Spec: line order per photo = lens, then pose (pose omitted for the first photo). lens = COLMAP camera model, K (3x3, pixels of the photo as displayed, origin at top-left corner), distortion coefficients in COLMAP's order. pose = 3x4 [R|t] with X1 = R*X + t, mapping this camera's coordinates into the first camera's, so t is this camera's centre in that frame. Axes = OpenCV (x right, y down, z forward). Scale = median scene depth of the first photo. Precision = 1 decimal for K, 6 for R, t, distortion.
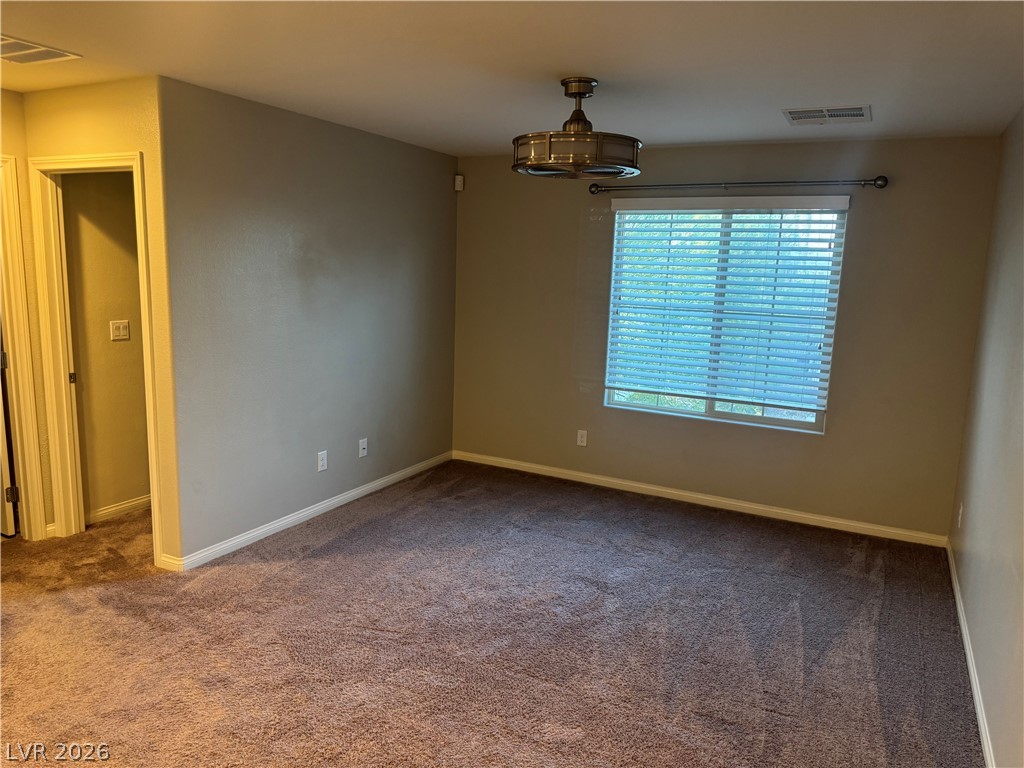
lens RADIAL K [[733.2, 0, 514.5], [0, 733.2, 387.8], [0, 0, 1]] dist [0.049652, -0.027576]
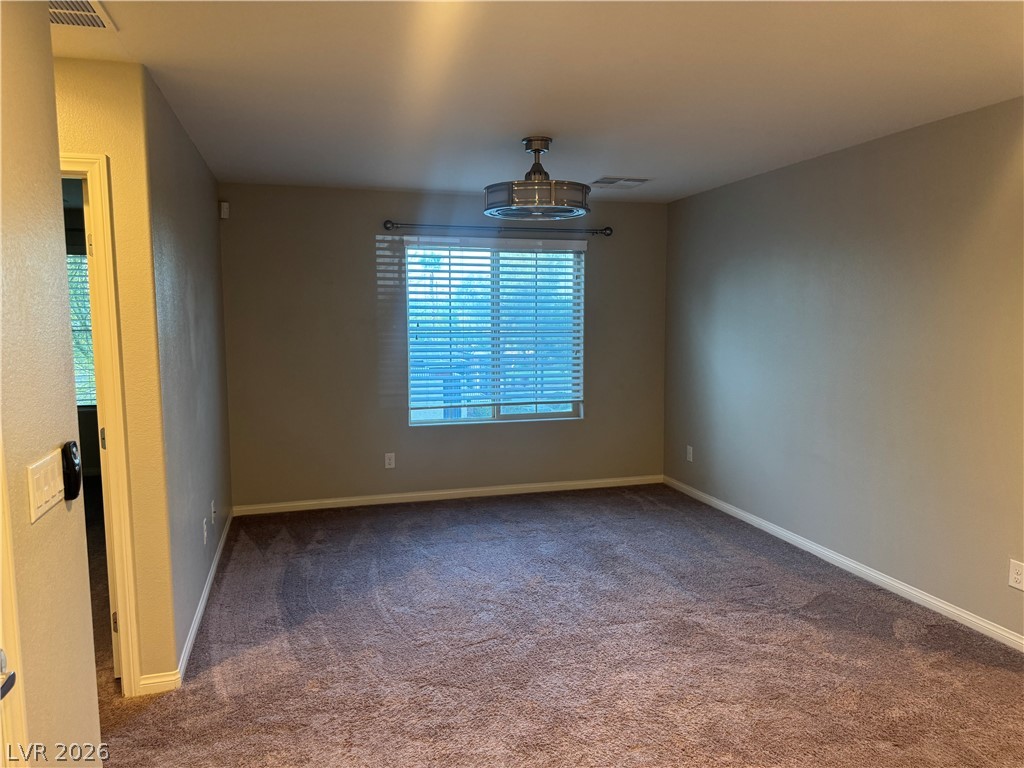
lens RADIAL K [[733.2, 0, 513.7], [0, 733.2, 377.8], [0, 0, 1]] dist [0.049652, -0.027576]
pose [[0.717582, -0.098976, 0.689406, -0.583226], [0.148169, 0.988886, -0.012252, -0.011263], [-0.680531, 0.110940, 0.724272, 0.132017]]
